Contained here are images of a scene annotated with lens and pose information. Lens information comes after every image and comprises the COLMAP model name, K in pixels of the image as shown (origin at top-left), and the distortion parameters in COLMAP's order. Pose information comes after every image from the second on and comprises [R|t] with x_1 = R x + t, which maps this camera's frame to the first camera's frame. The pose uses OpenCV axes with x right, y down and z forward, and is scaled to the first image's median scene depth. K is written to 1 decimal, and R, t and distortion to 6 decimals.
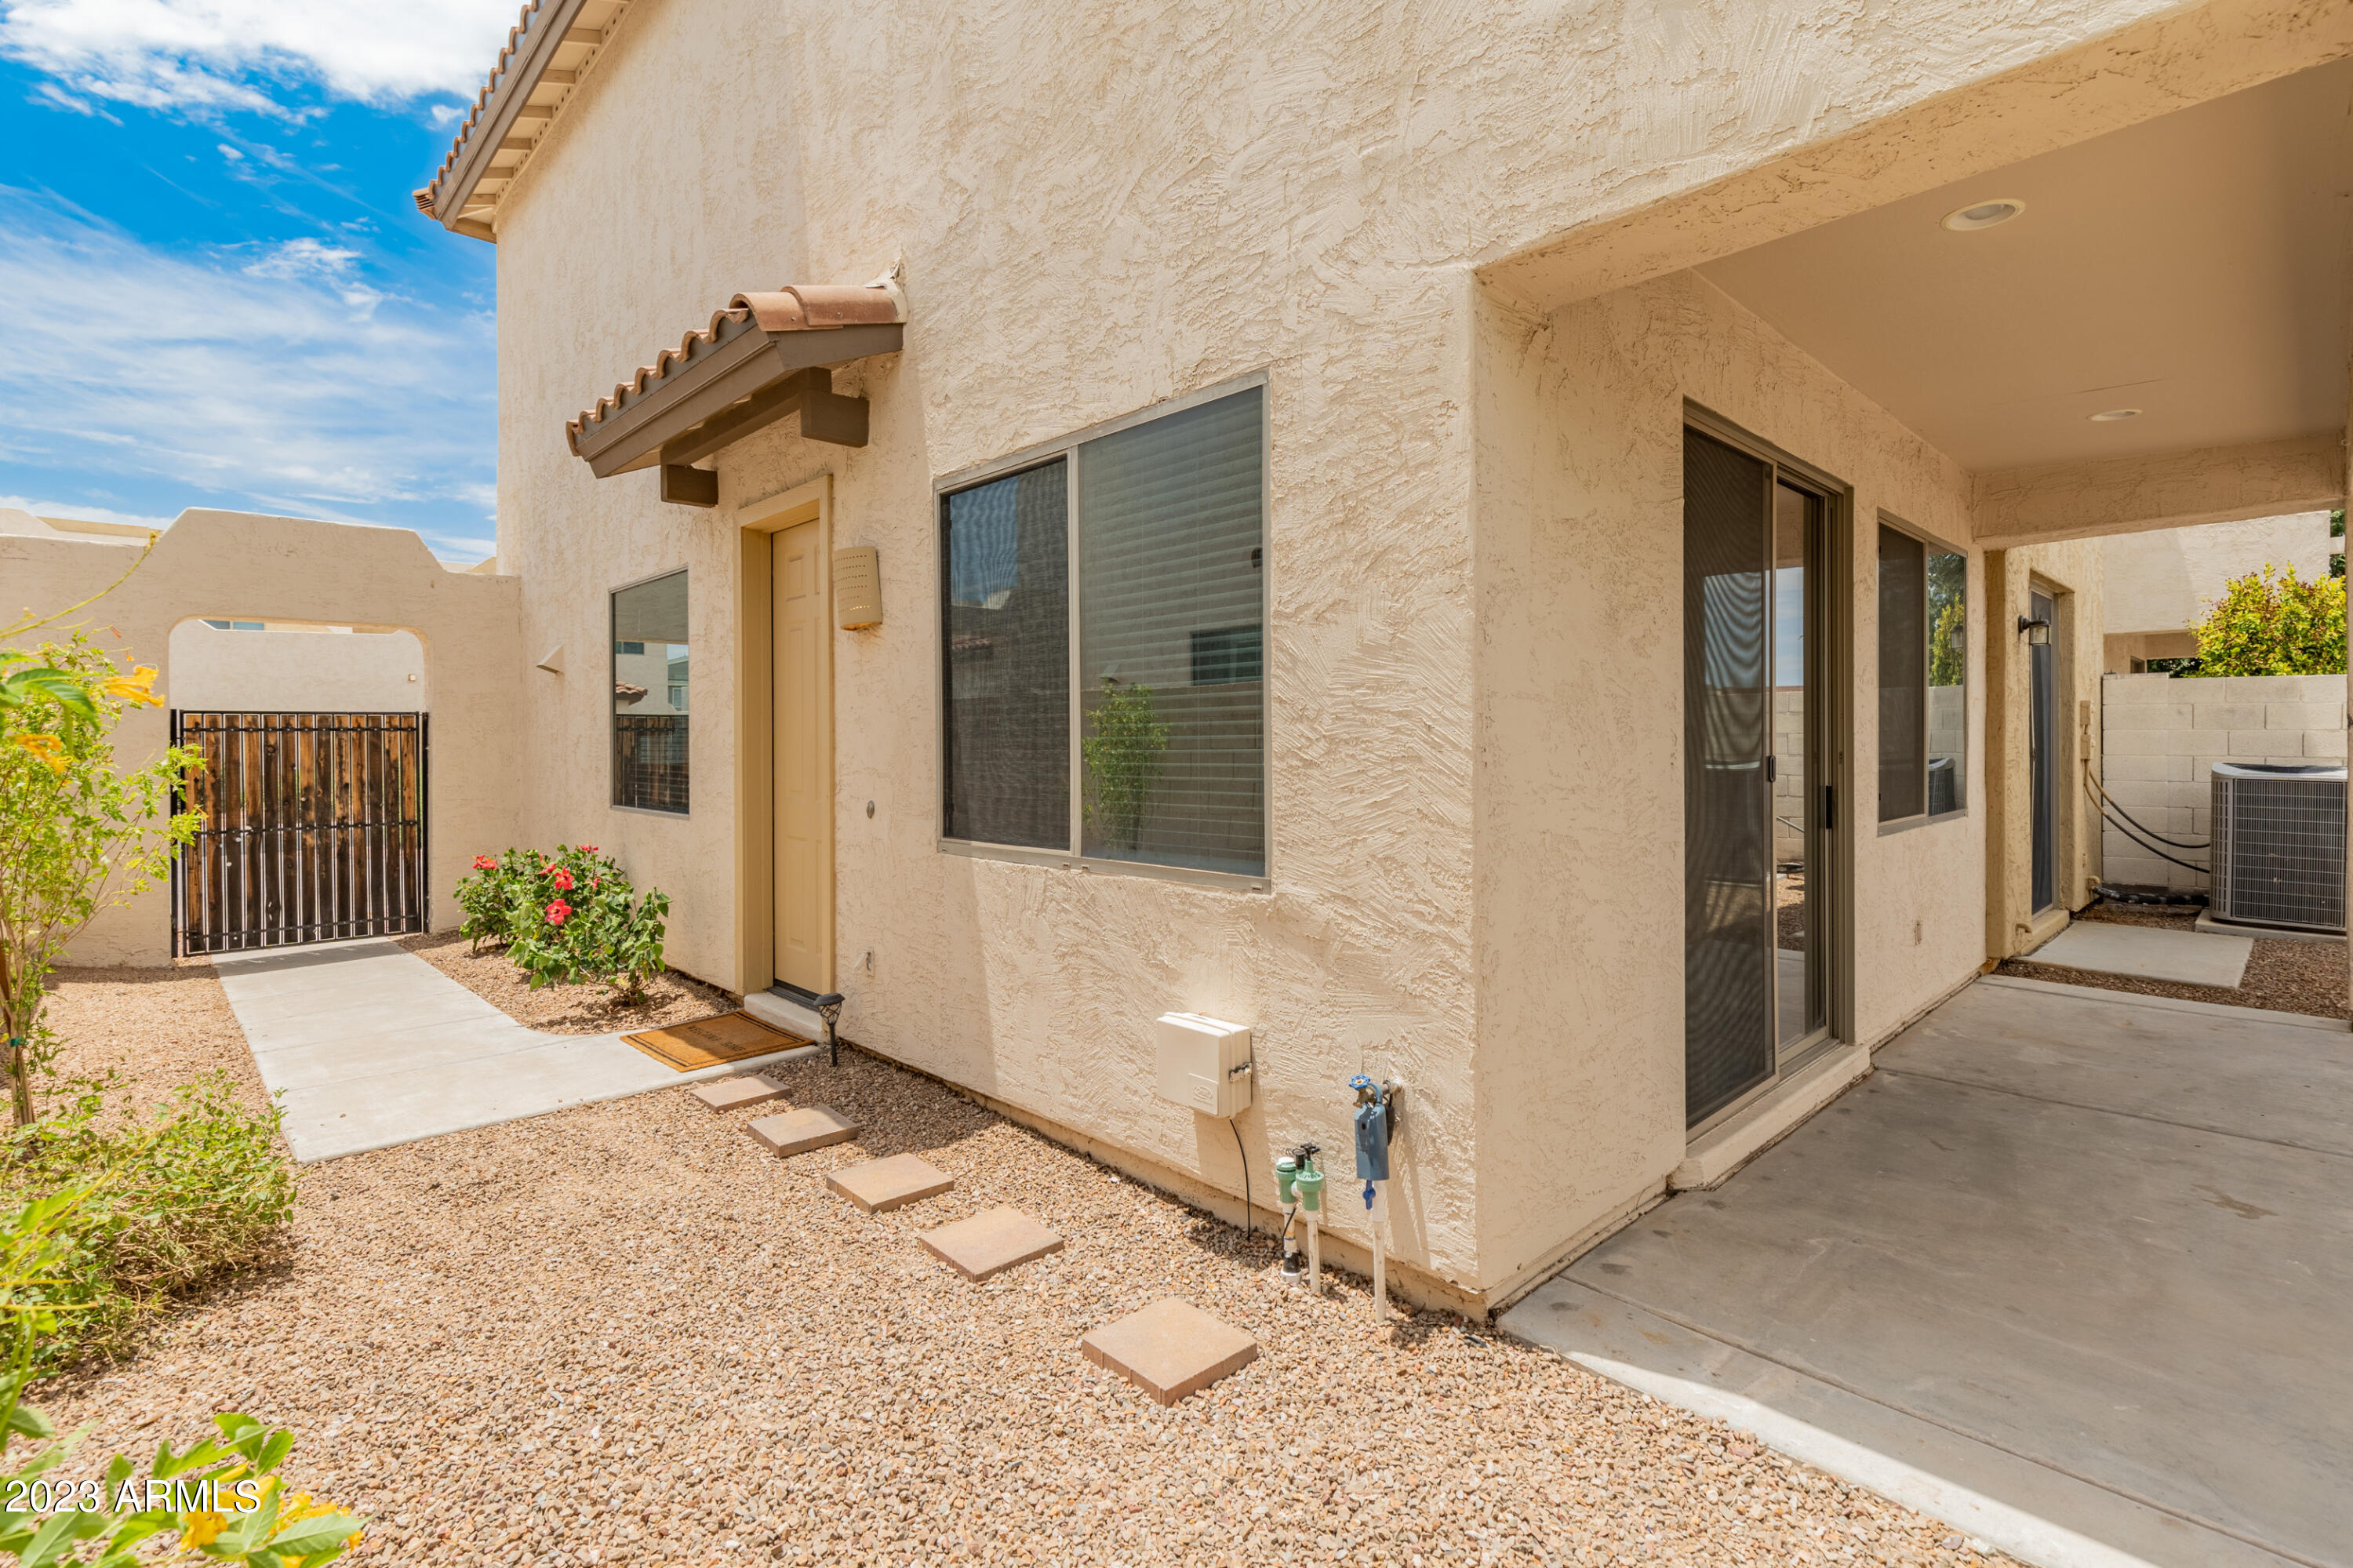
lens RADIAL K [[1085.4, 0, 1182.4], [0, 1085.4, 744.0], [0, 0, 1]] dist [0.005132, 0.000539]
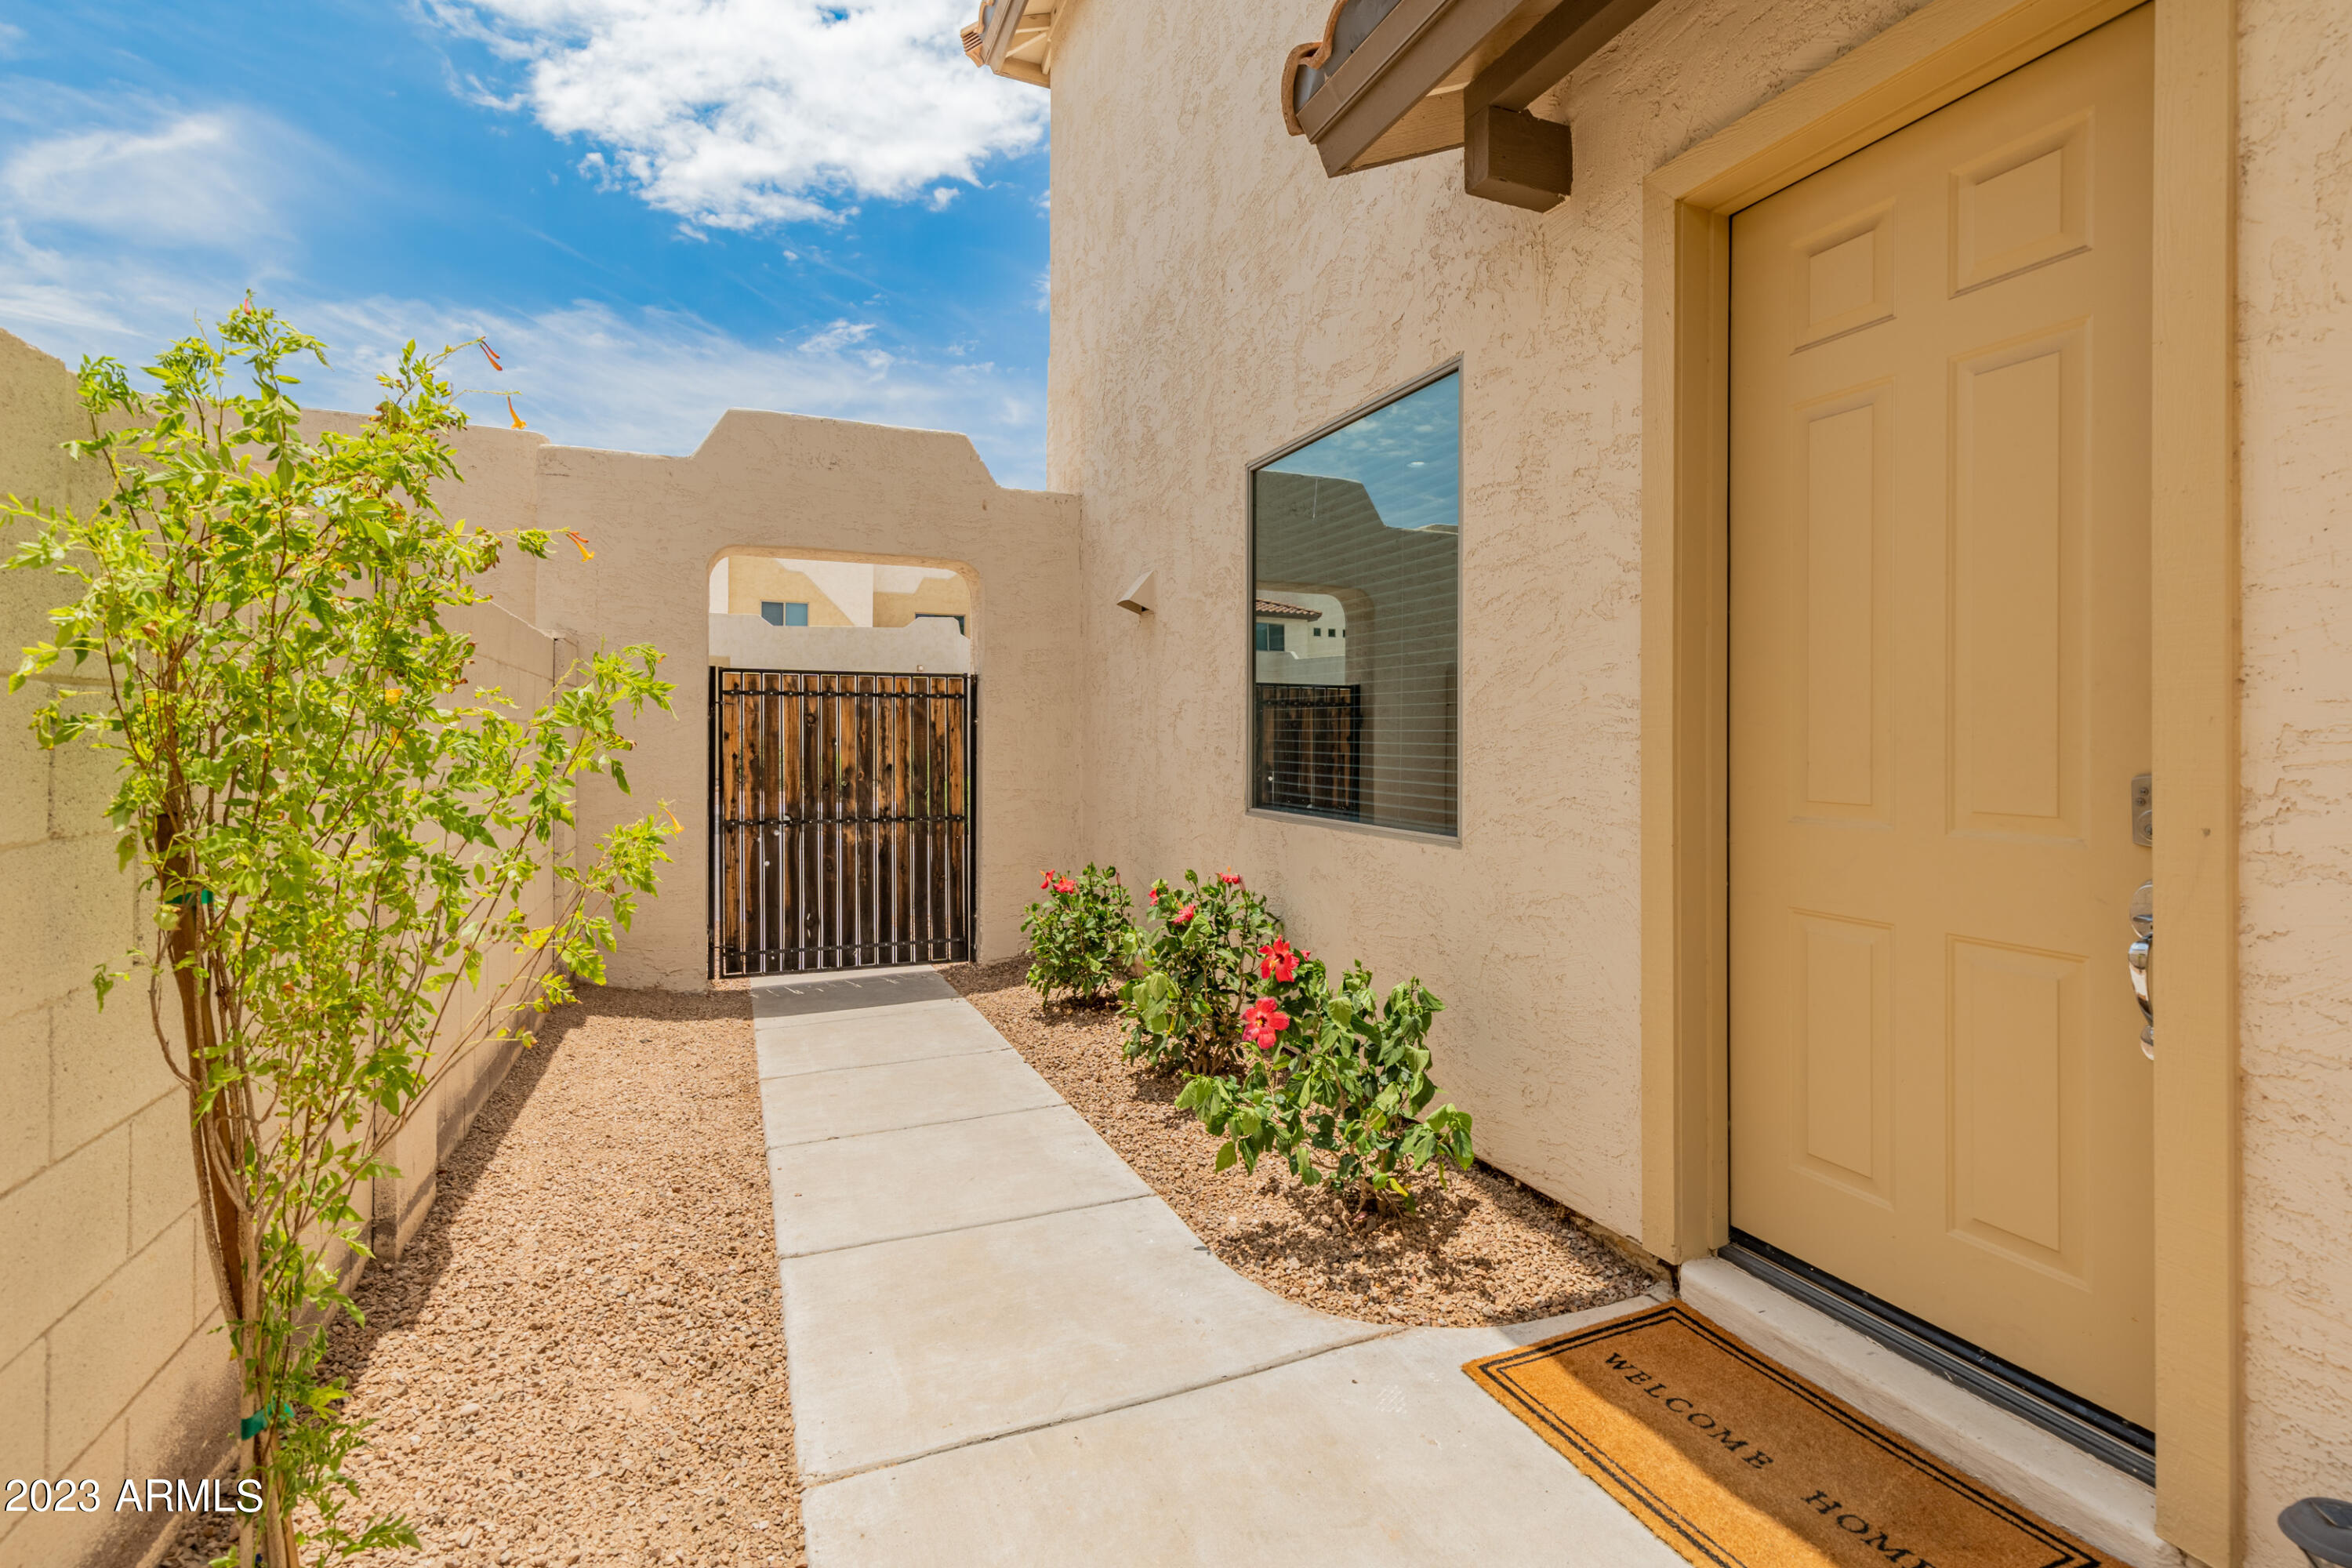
lens RADIAL K [[1084.9, 0, 1194.2], [0, 1084.9, 759.7], [0, 0, 1]] dist [0.005132, 0.000539]
pose [[0.935827, 0.019553, -0.351917, -0.305091], [-0.013937, 0.999732, 0.018485, 0.015939], [0.352184, -0.012395, 0.935849, 0.368203]]
